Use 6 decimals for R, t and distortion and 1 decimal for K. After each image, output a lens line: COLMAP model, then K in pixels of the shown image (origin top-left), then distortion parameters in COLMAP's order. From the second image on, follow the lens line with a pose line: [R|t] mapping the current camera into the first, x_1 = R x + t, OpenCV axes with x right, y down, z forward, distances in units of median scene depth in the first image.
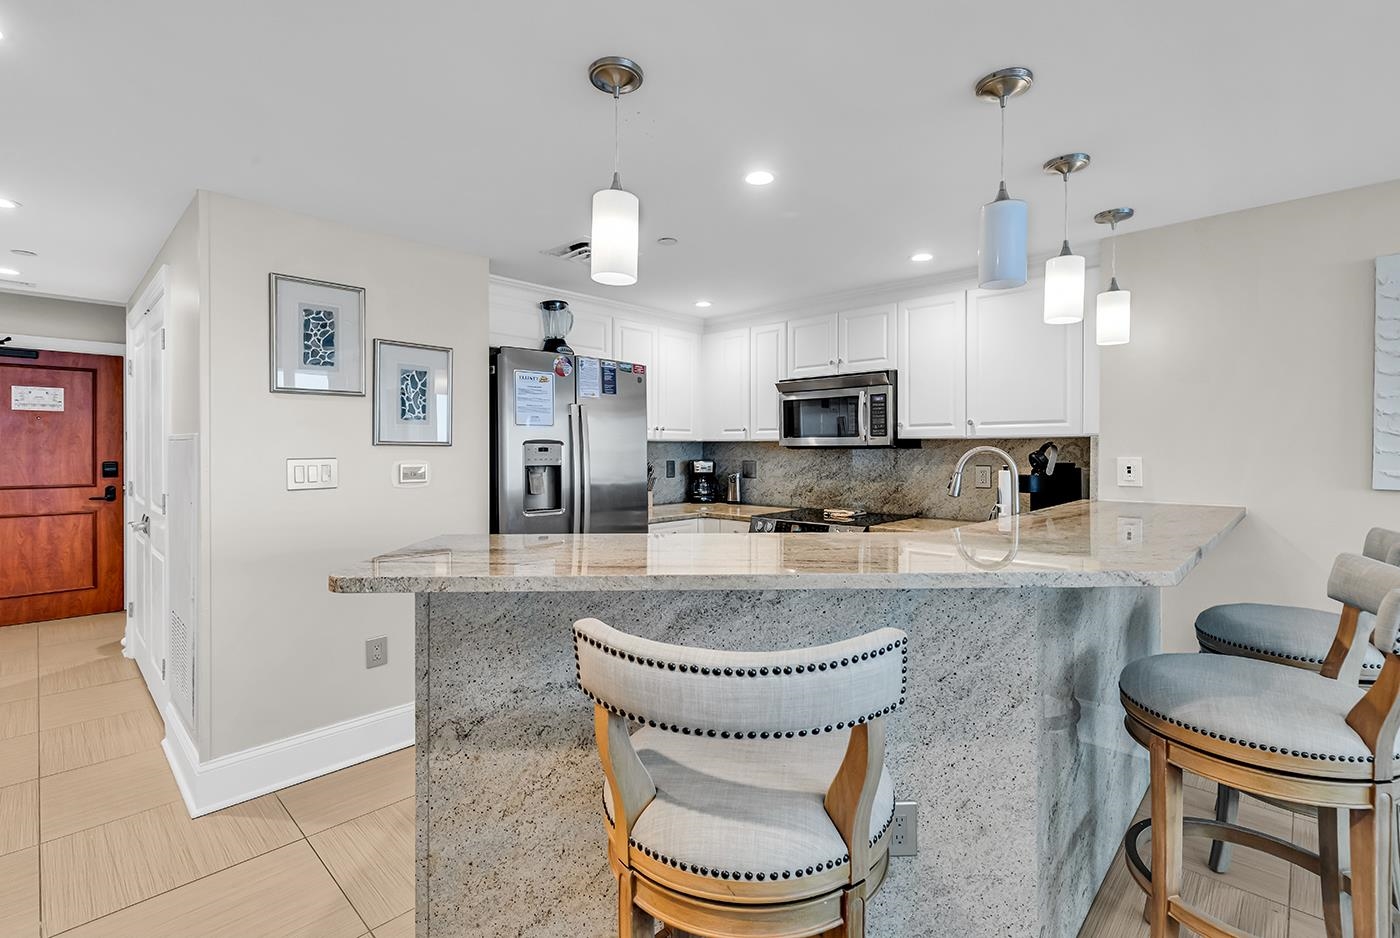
lens RADIAL K [[631.8, 0, 700.0], [0, 631.8, 469.0], [0, 0, 1]] dist [-0.001369, -0.000465]
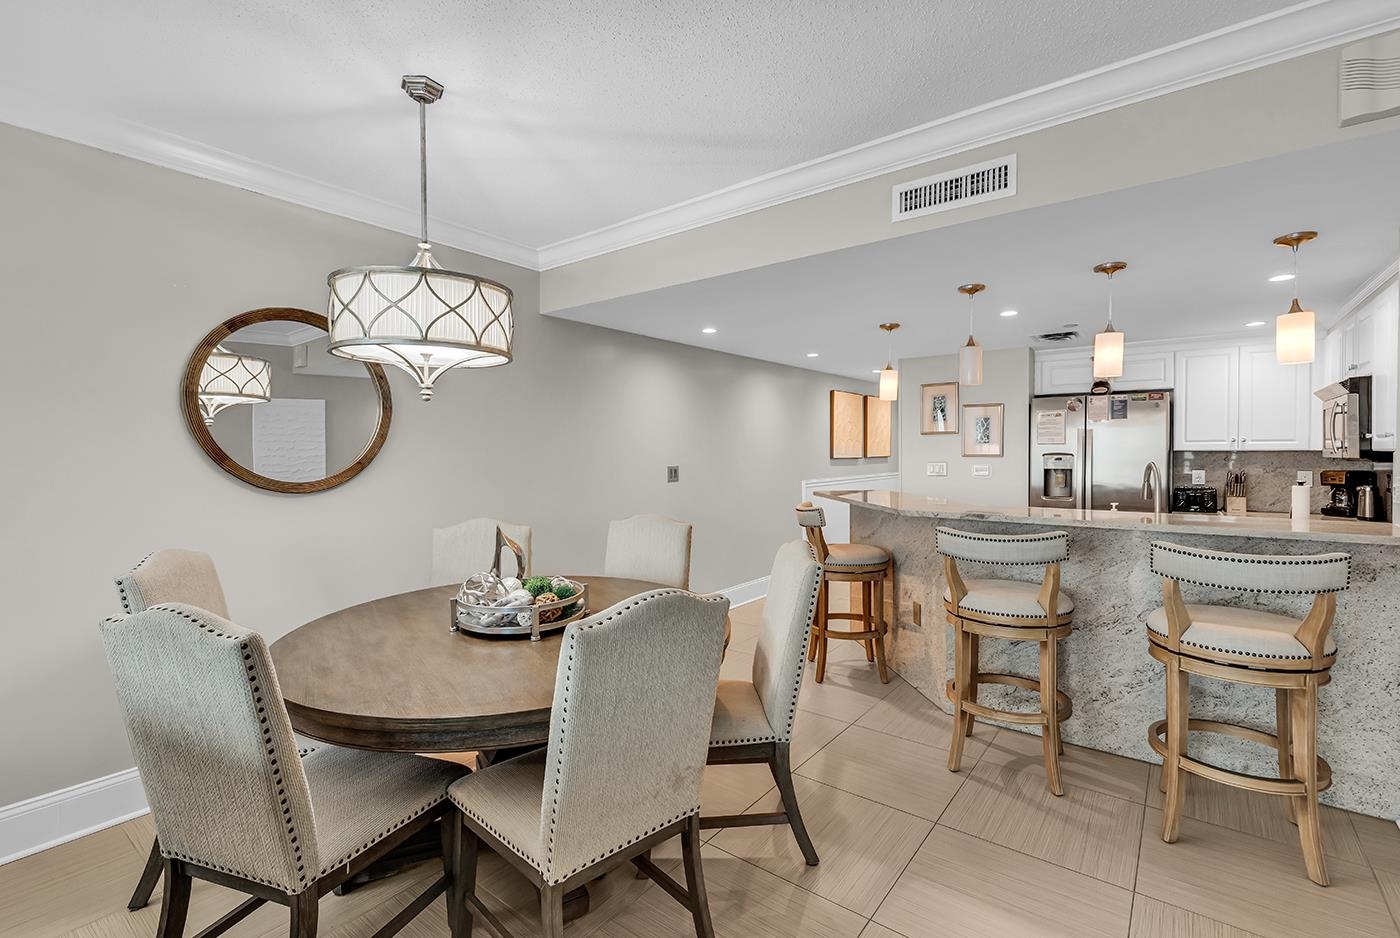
lens RADIAL K [[631.8, 0, 700.0], [0, 631.8, 469.0], [0, 0, 1]] dist [-0.001369, -0.000465]
pose [[0.102445, 0.027565, -0.994357, 1.220884], [-0.024708, 0.999378, 0.025159, -0.023601], [0.994432, 0.021991, 0.103062, -0.048763]]
